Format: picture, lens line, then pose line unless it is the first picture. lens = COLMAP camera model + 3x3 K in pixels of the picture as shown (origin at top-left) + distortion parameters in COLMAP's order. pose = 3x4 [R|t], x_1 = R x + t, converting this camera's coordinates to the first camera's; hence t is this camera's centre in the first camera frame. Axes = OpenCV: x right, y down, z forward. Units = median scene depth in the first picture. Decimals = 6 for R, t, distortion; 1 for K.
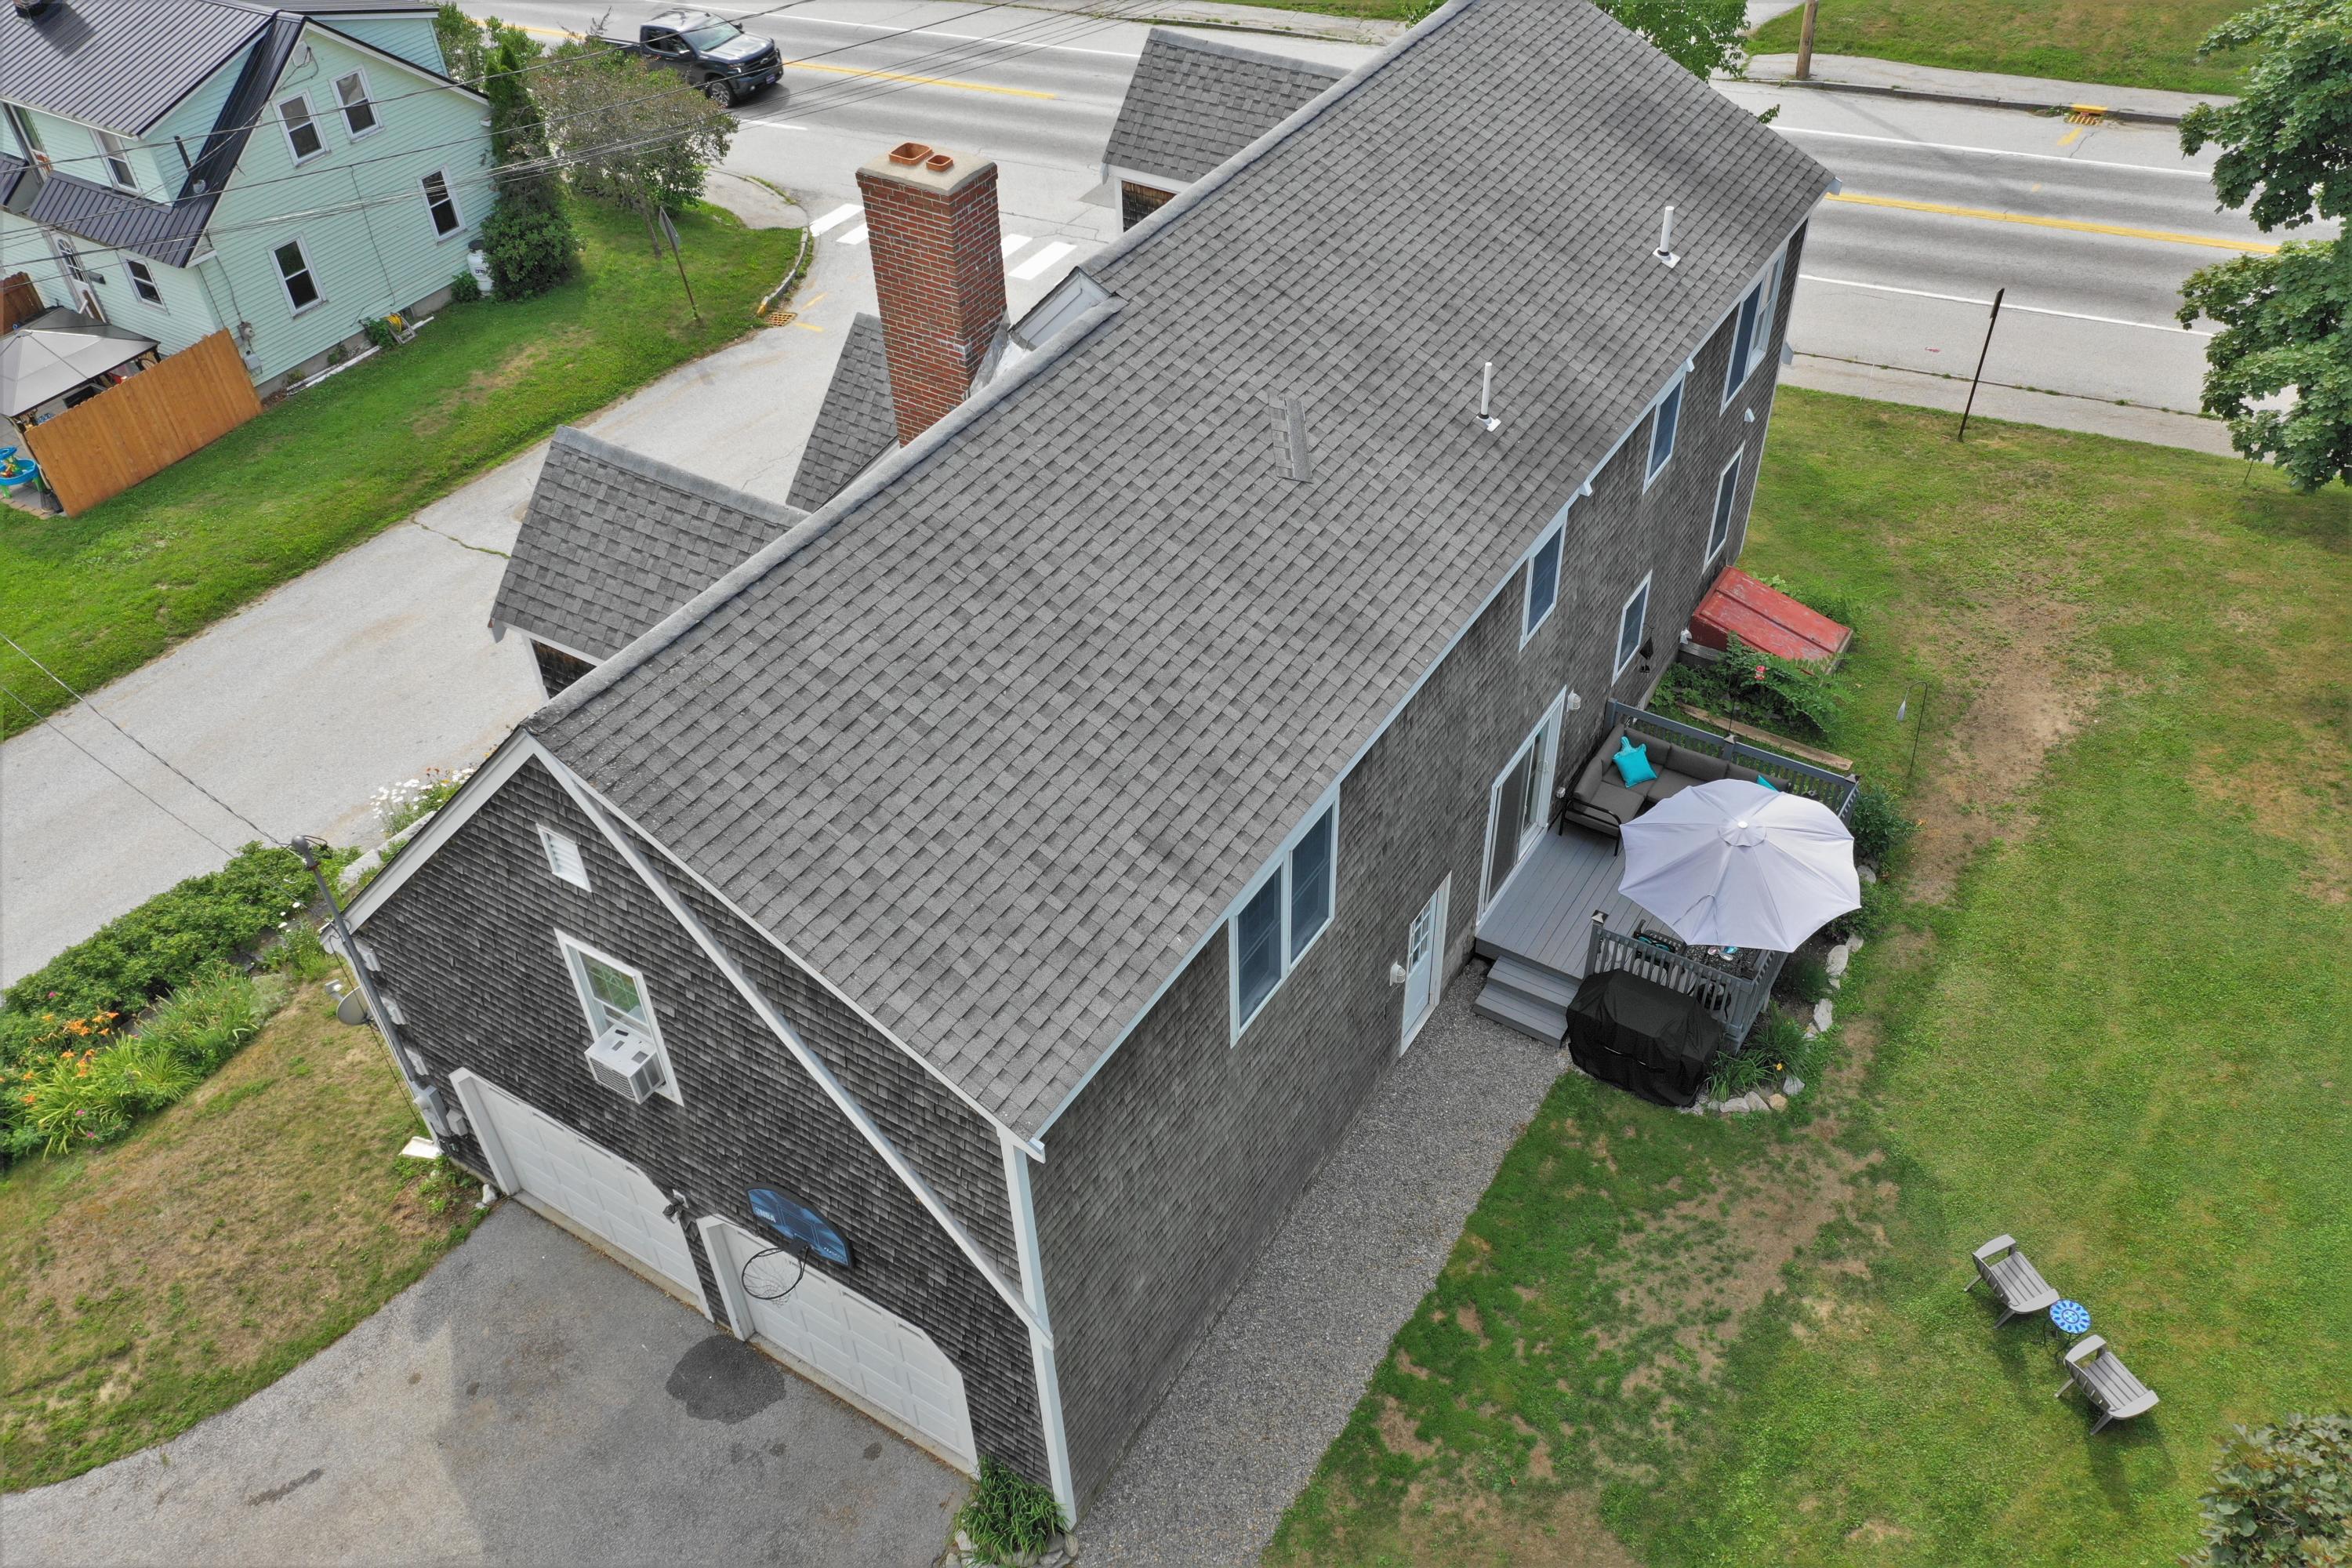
lens RADIAL K [[1806.8, 0, 1176.0], [0, 1806.8, 784.0], [0, 0, 1]] dist [0.000059, 0.003312]
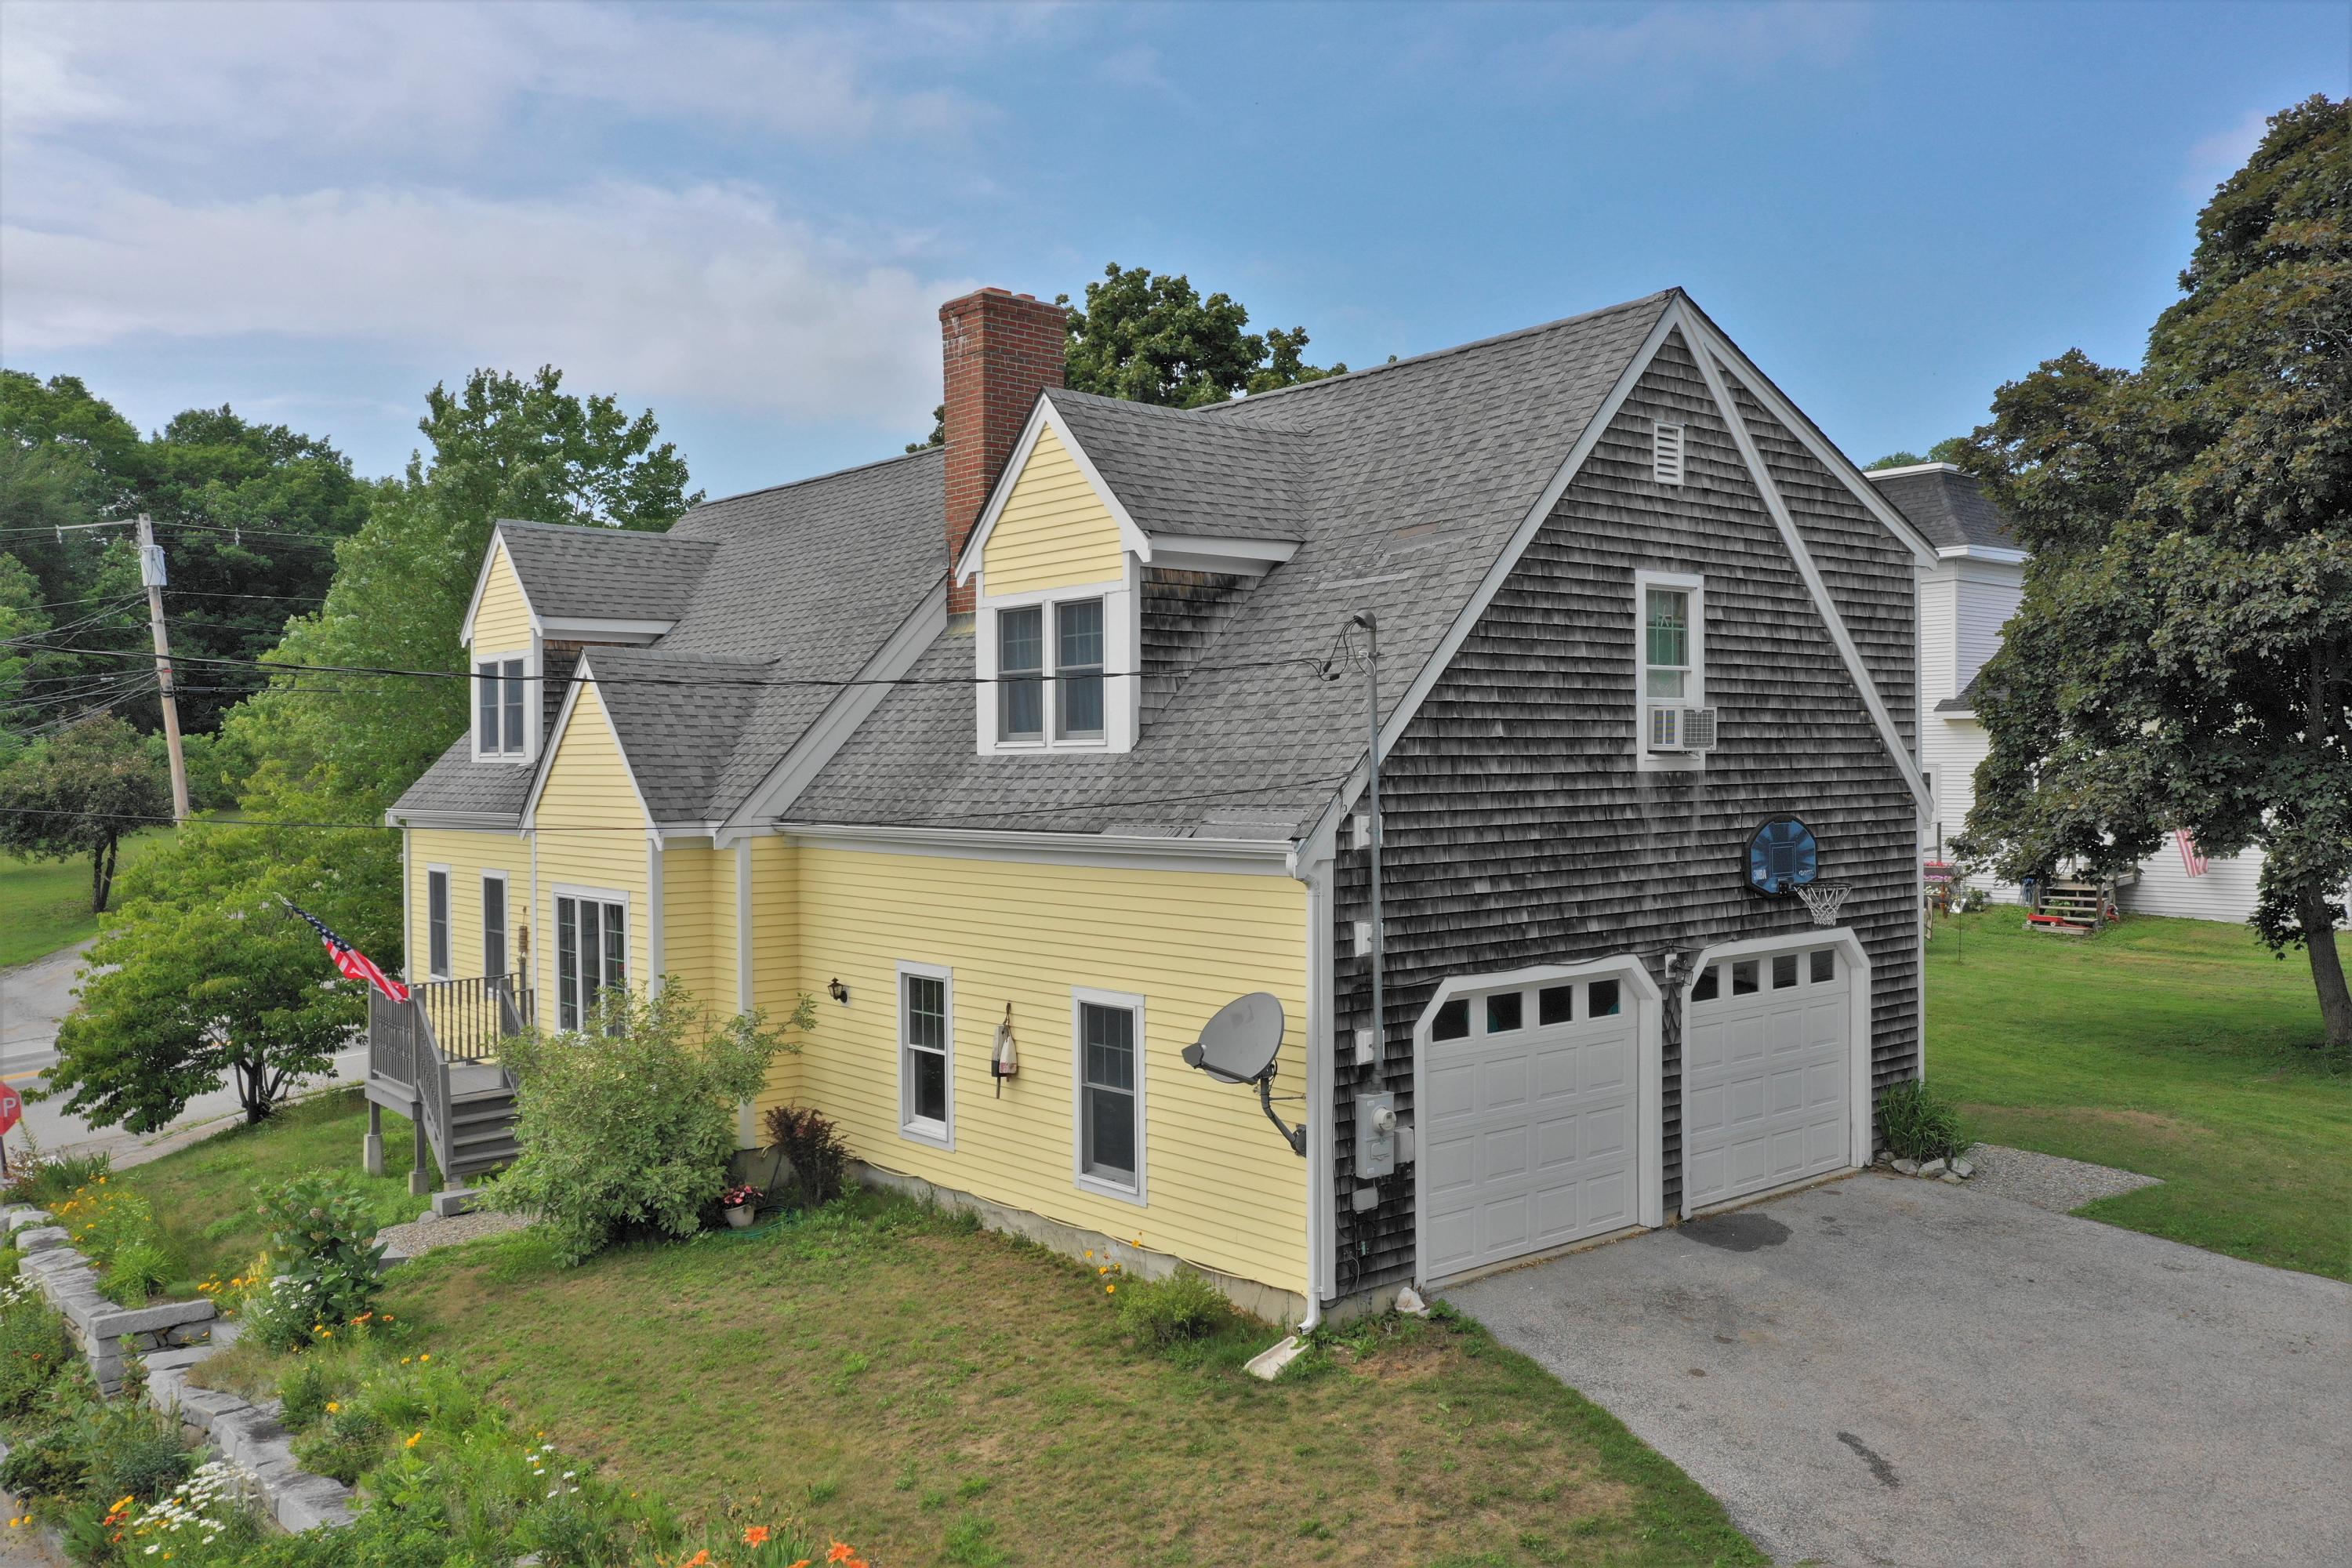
lens RADIAL K [[1867.0, 0, 1155.3], [0, 1867.0, 785.2], [0, 0, 1]] dist [0.008394, 0.012526]
pose [[0.317721, 0.001378, 0.948183, -1.174118], [0.627151, 0.749706, -0.211238, 0.183883], [-0.711150, 0.661769, 0.237334, 0.836816]]
